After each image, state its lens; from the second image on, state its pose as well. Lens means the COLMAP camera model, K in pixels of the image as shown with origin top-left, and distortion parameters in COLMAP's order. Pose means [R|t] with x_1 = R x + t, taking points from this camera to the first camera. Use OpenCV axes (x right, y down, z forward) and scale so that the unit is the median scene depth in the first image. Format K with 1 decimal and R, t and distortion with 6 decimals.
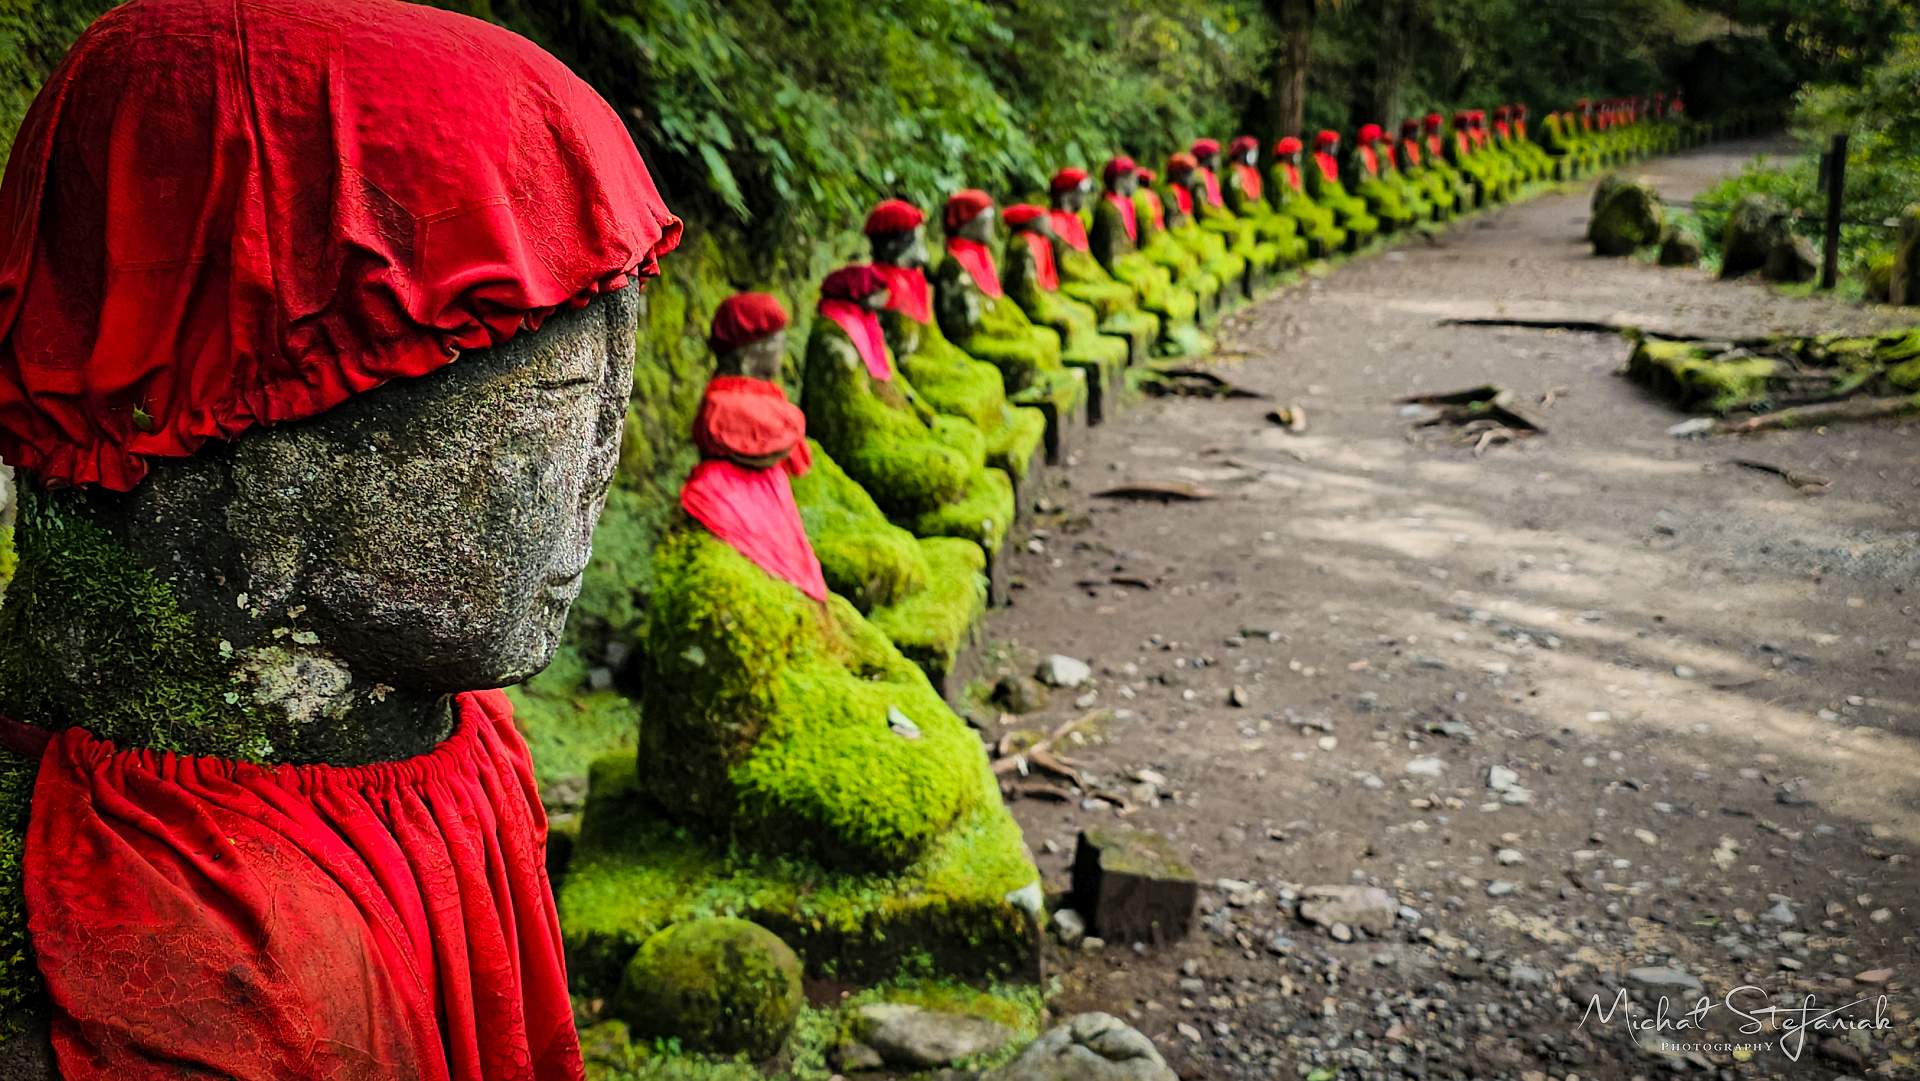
lens RADIAL K [[1963.8, 0, 922.6], [0, 1963.8, 574.5], [0, 0, 1]] dist [0.020785, 0.000000]
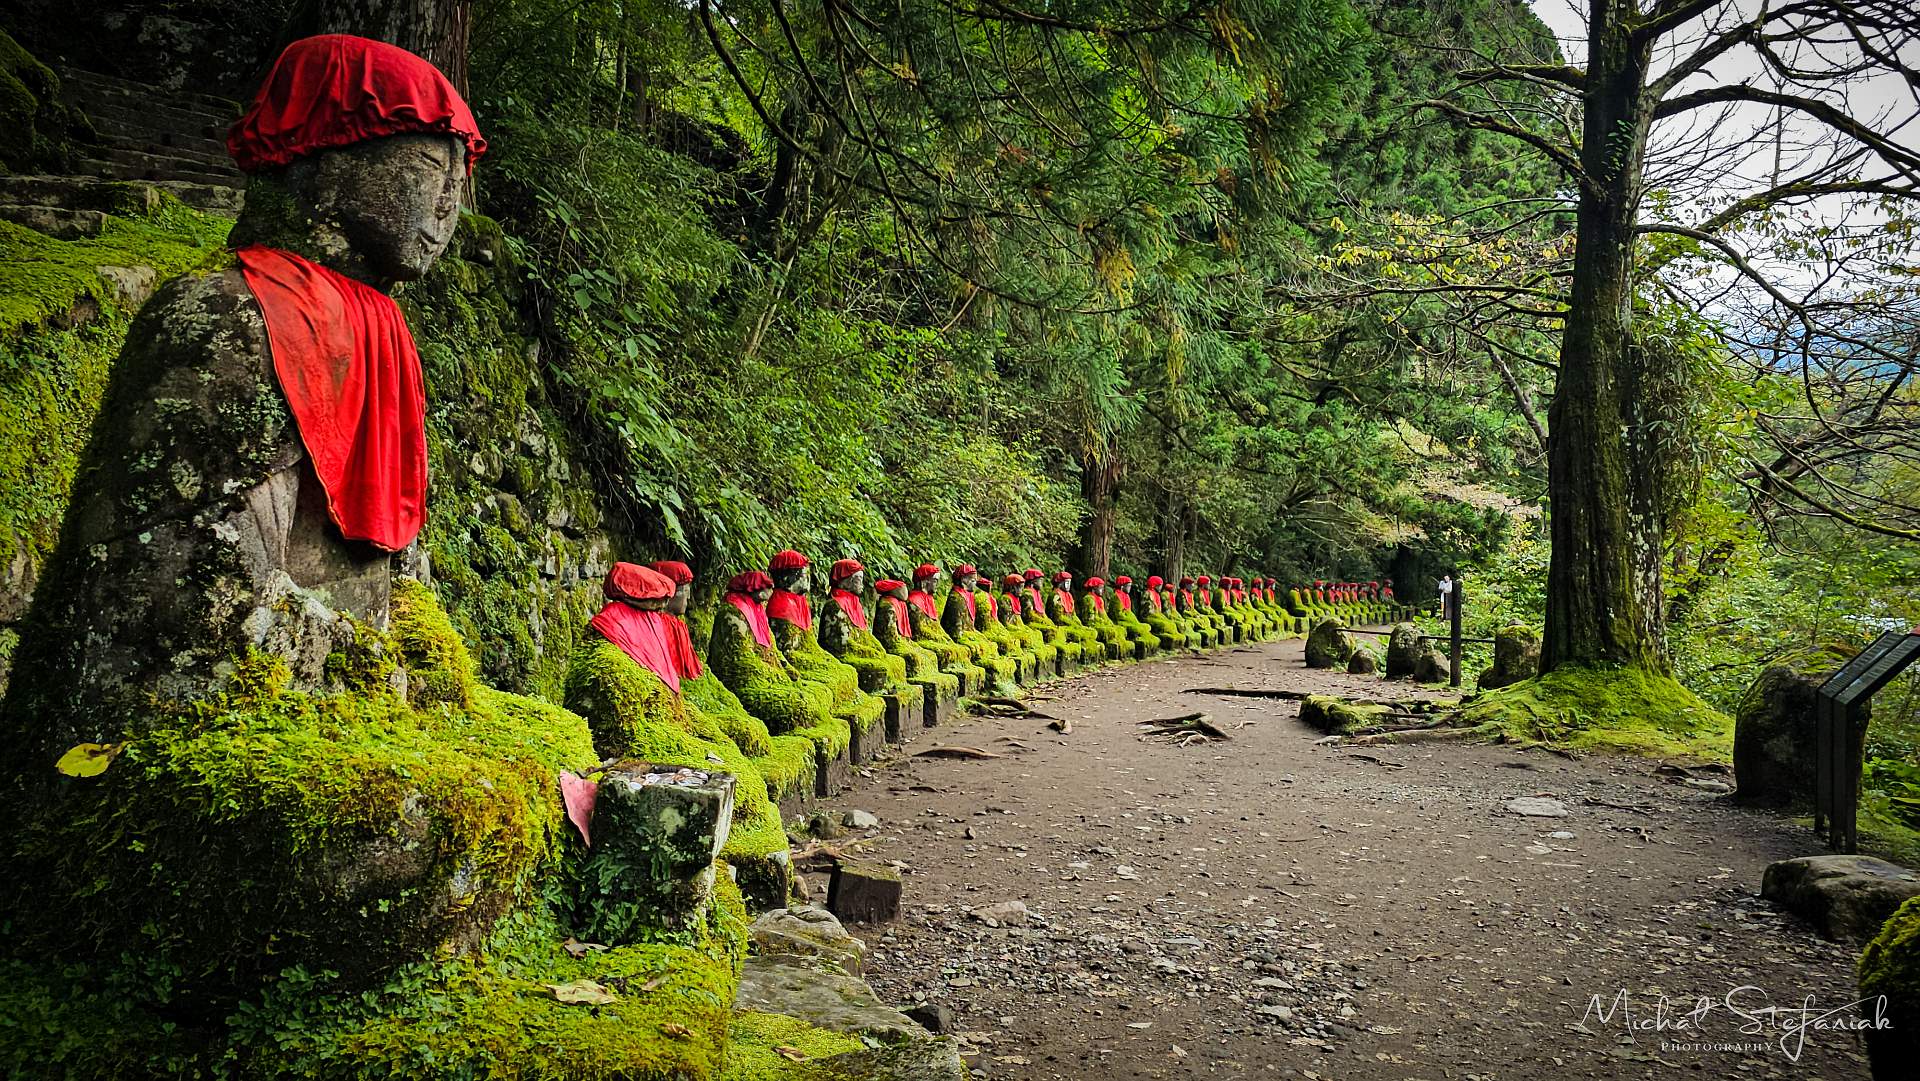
lens RADIAL K [[1464.7, 0, 967.3], [0, 1464.7, 514.5], [0, 0, 1]] dist [0.085935, -0.109706]
pose [[0.996716, 0.049949, 0.063729, 0.044941], [-0.030233, 0.959712, -0.279355, 0.088311], [-0.075115, 0.276511, 0.958071, -0.097152]]
